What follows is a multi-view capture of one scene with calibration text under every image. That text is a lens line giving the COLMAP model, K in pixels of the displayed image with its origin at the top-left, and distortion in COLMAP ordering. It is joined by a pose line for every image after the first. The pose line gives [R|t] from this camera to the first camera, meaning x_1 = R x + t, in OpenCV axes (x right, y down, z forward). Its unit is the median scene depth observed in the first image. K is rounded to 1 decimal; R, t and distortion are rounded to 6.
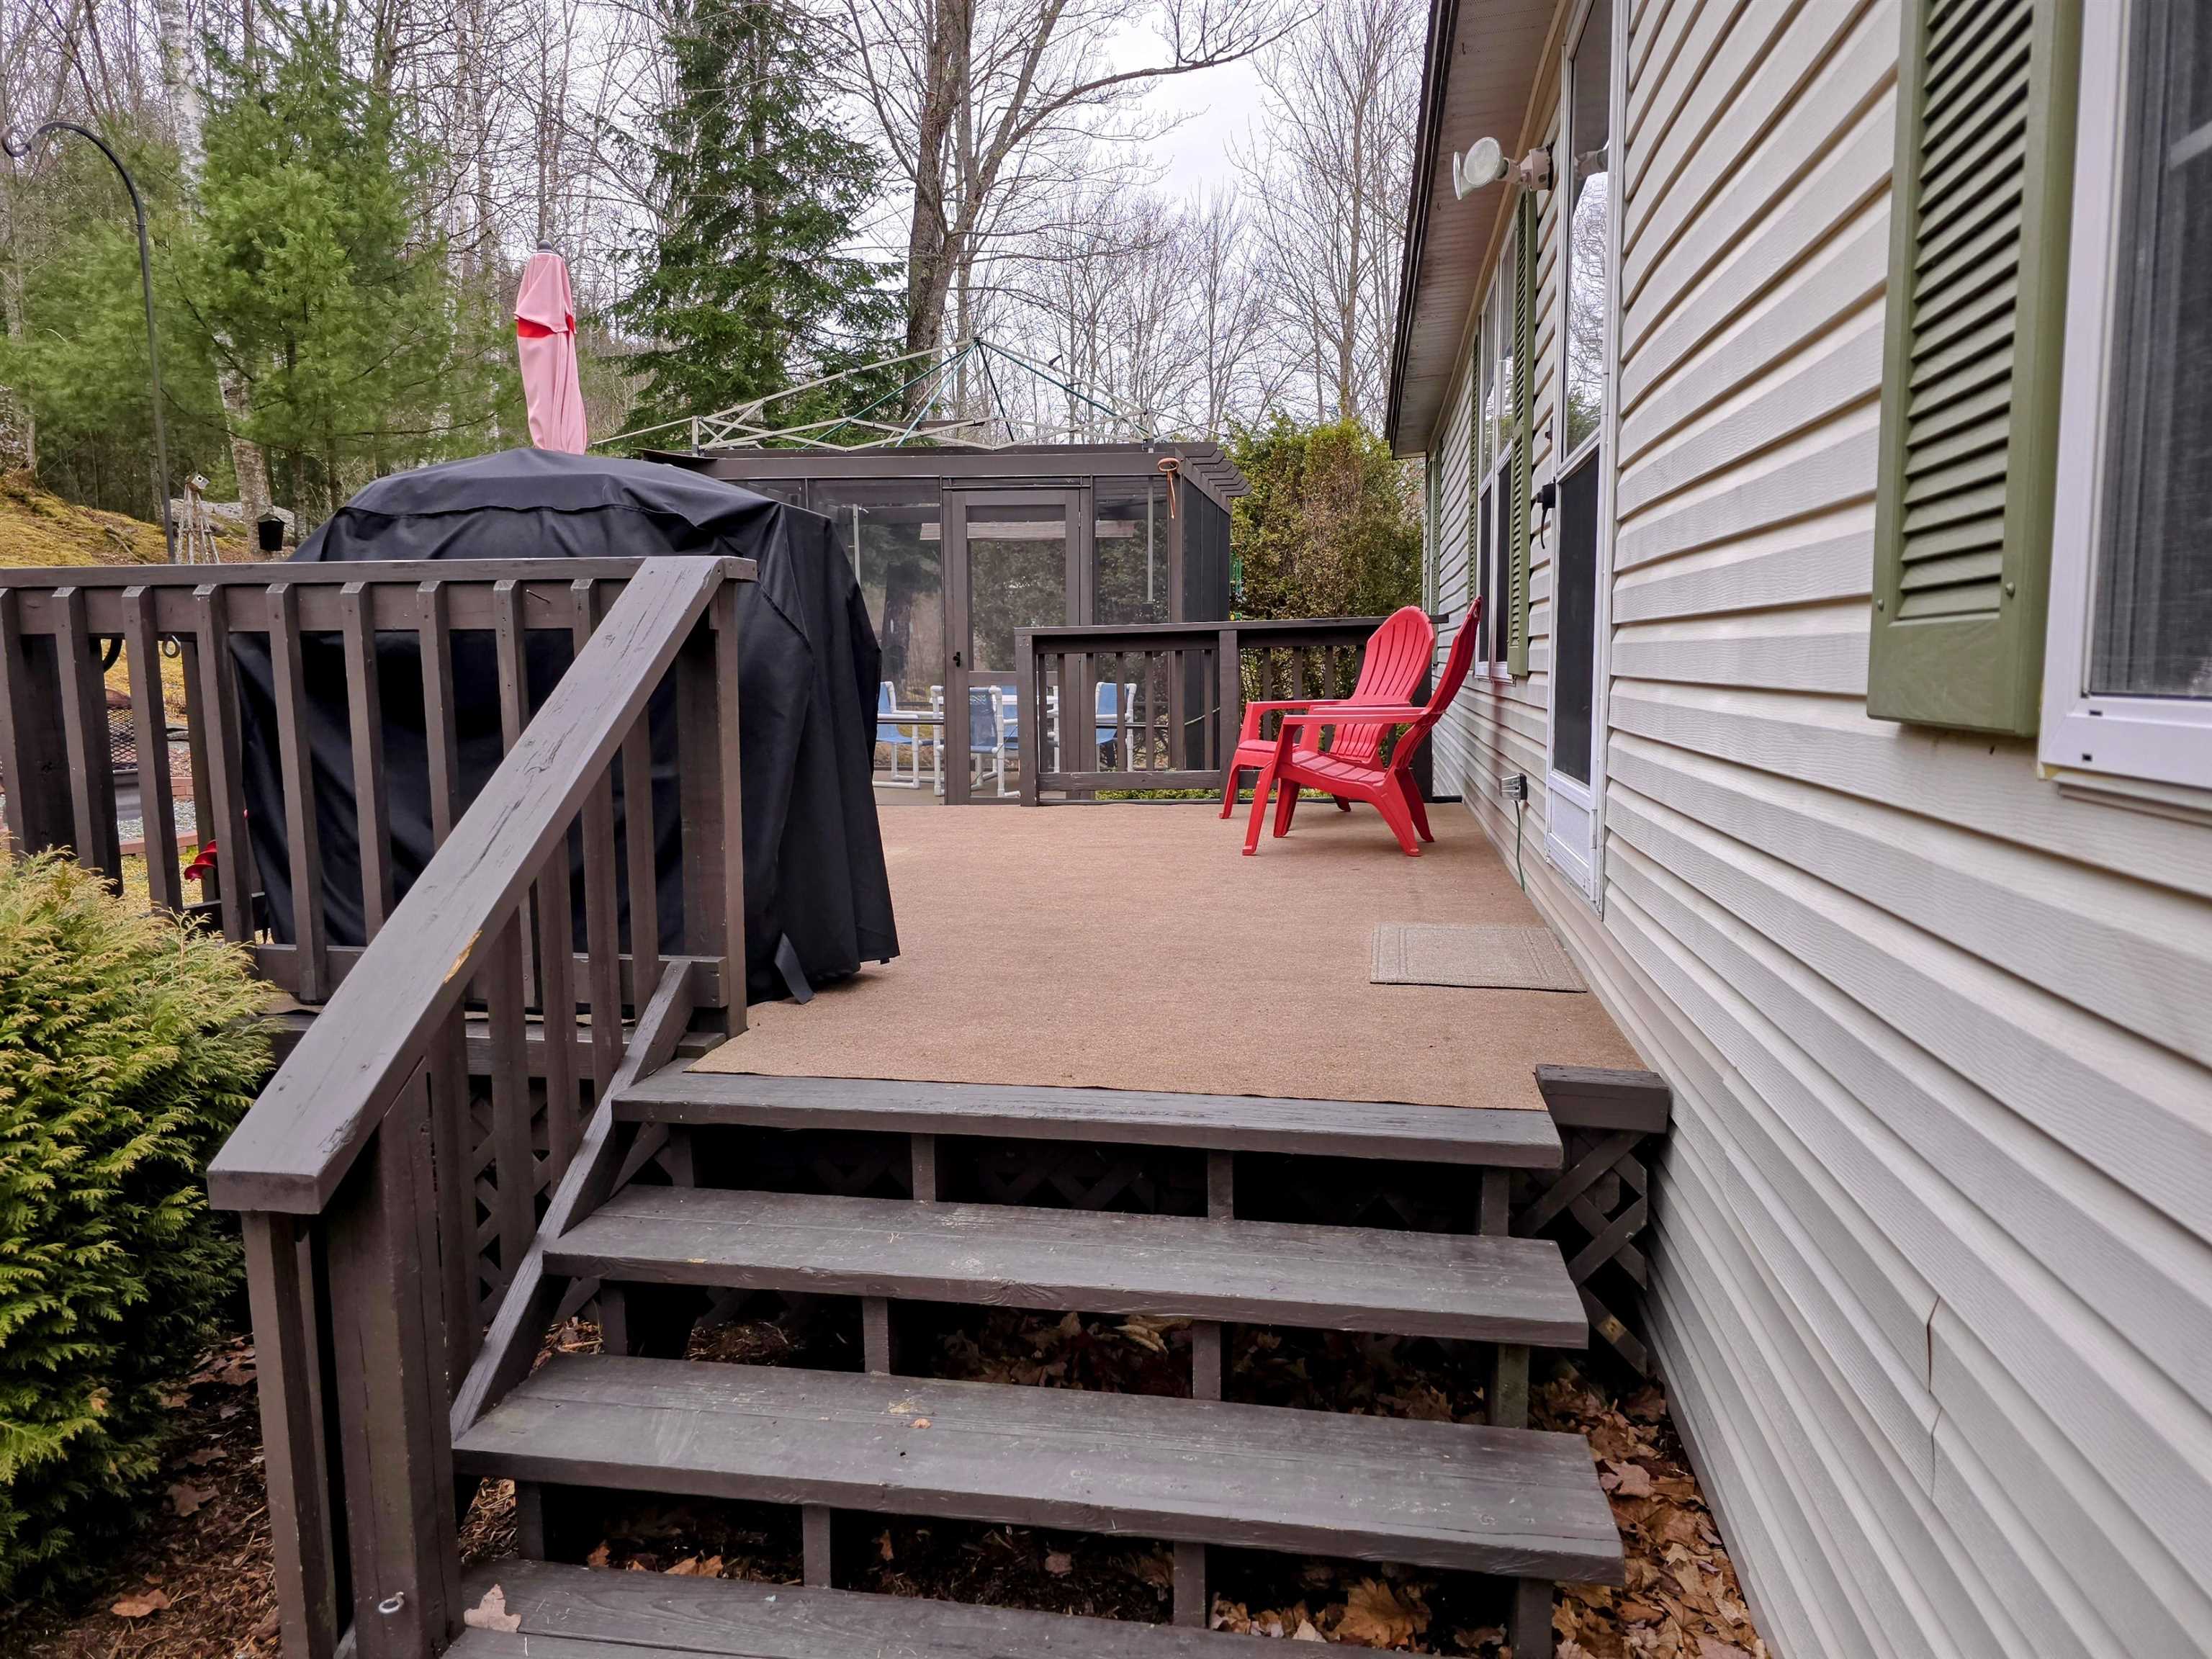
lens RADIAL K [[1494.4, 0, 1101.8], [0, 1494.4, 845.8], [0, 0, 1]] dist [0.011148, -0.000832]
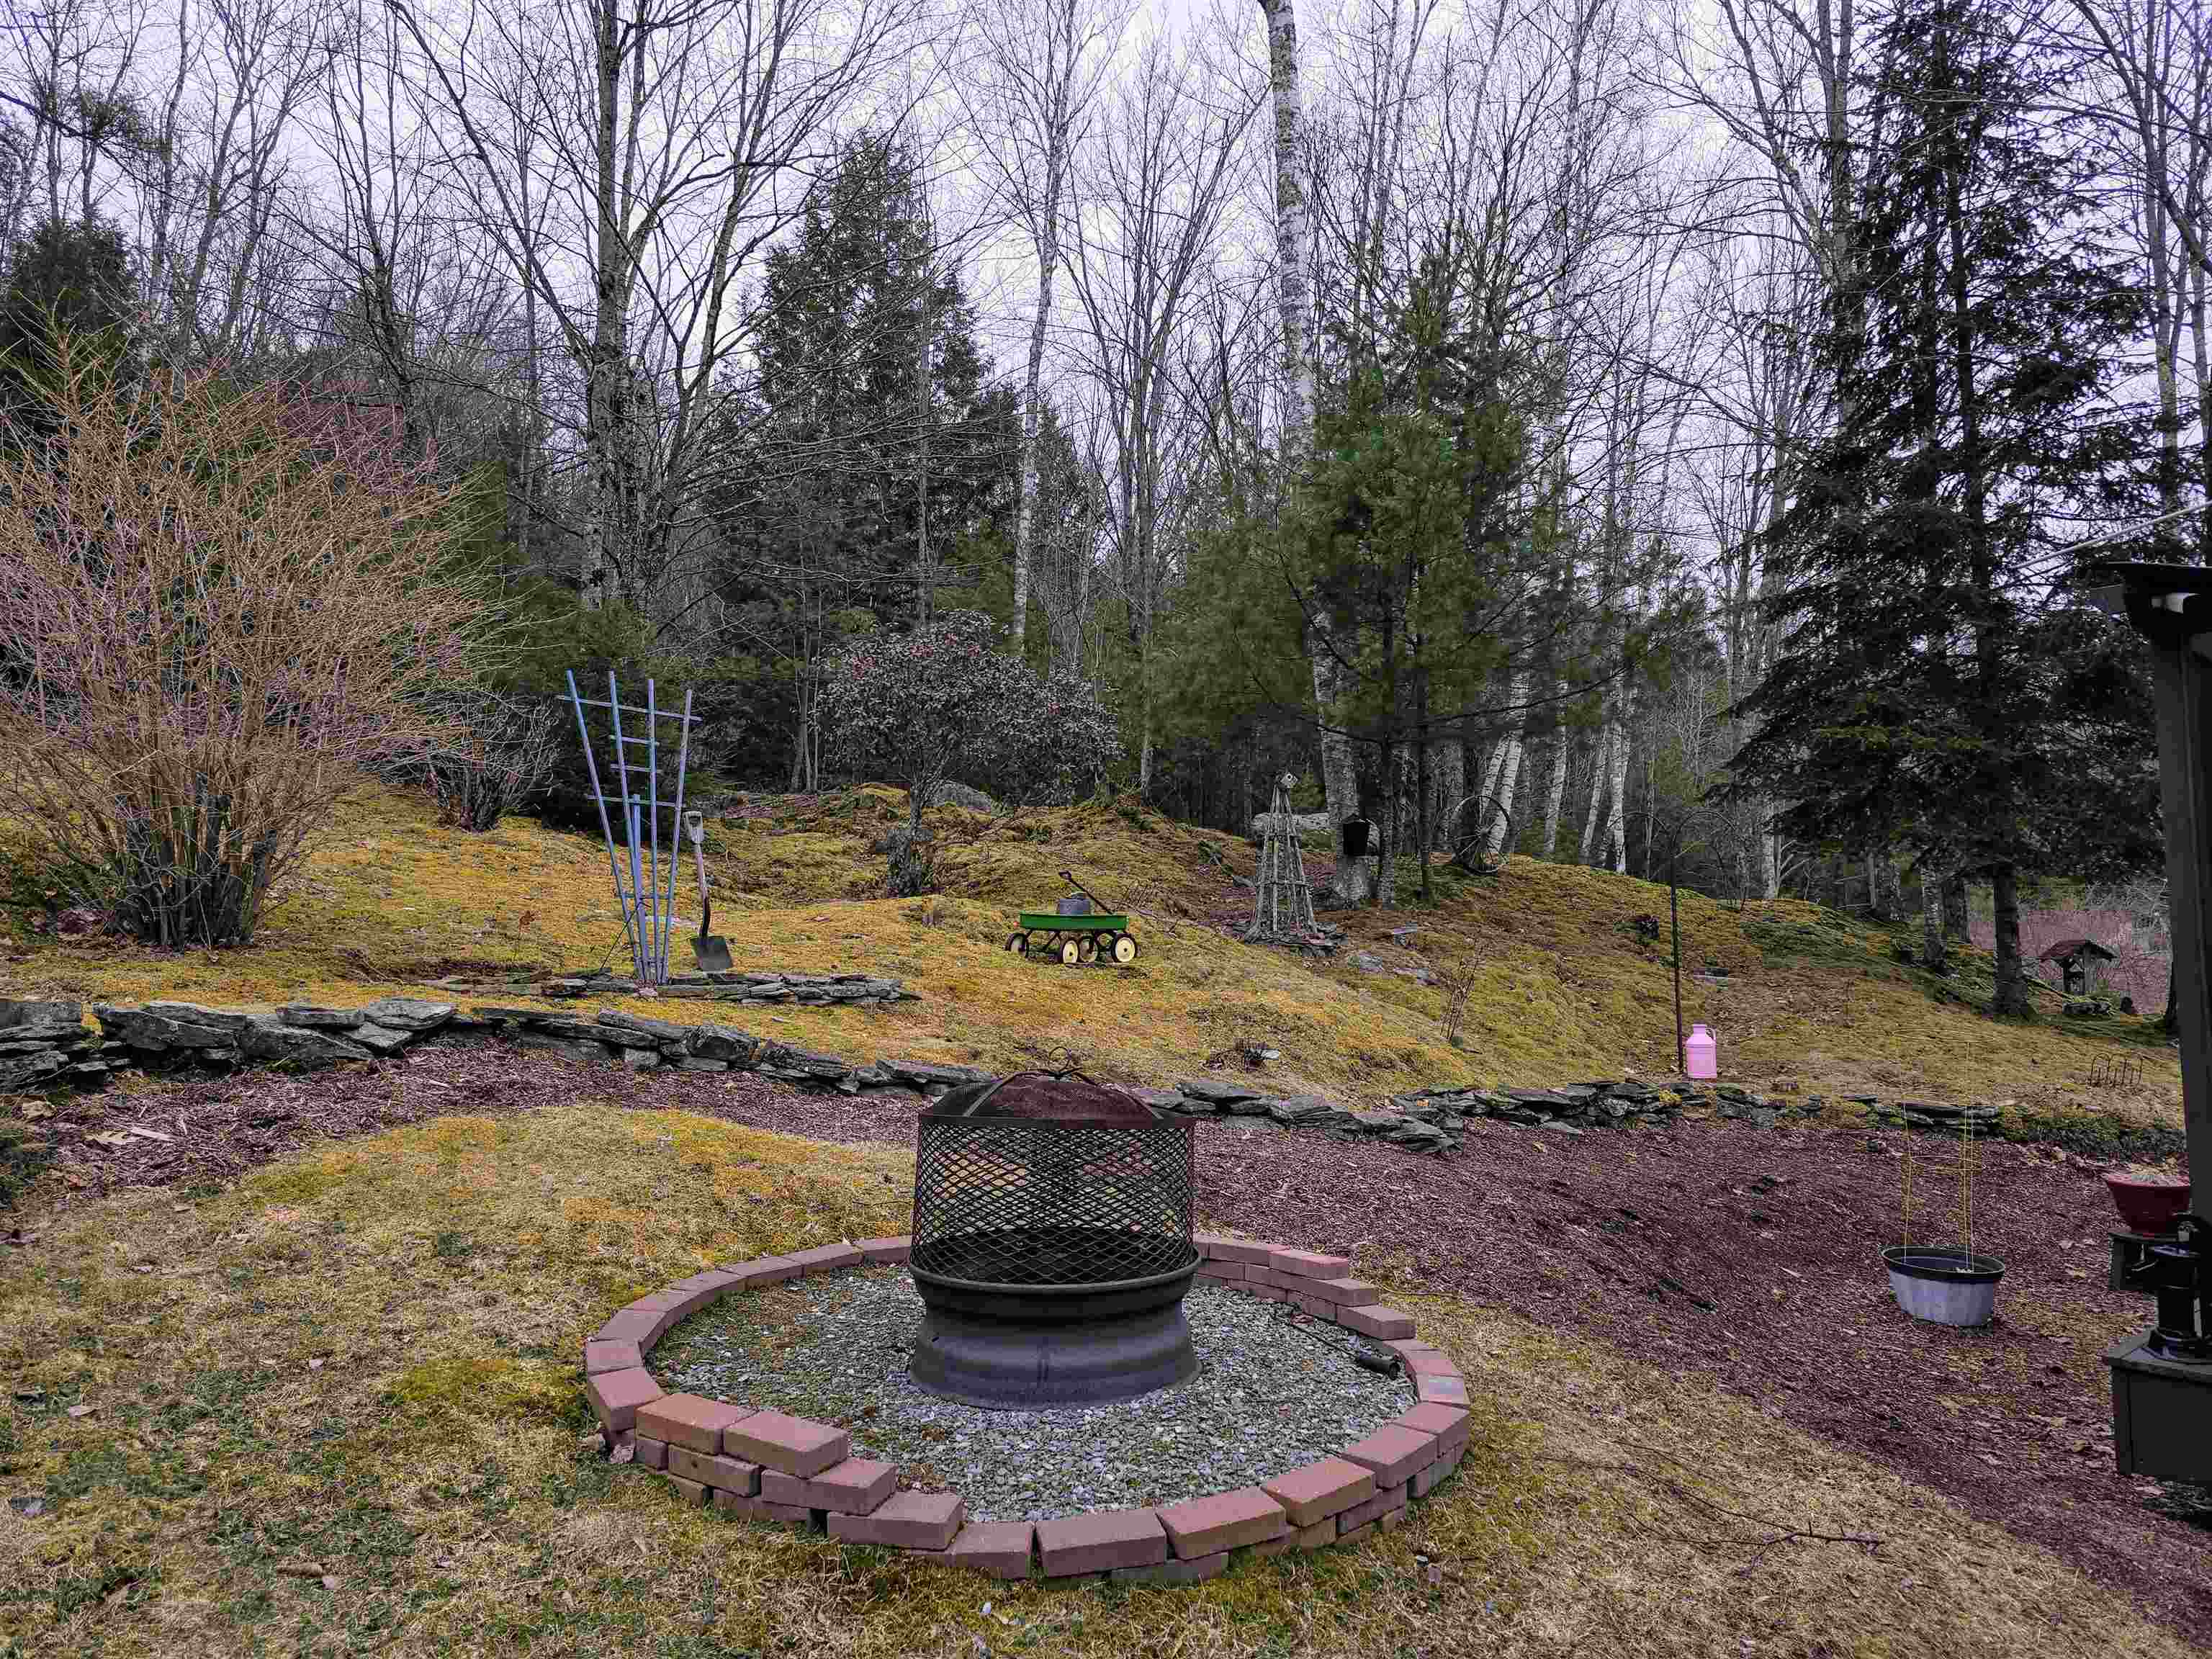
lens RADIAL K [[1494.4, 0, 1105.7], [0, 1494.4, 834.6], [0, 0, 1]] dist [0.011148, -0.000832]
pose [[0.796206, -0.050701, -0.602897, -0.140874], [-0.079728, 0.979000, -0.187622, -0.033756], [0.599749, 0.197454, 0.775444, 0.230783]]
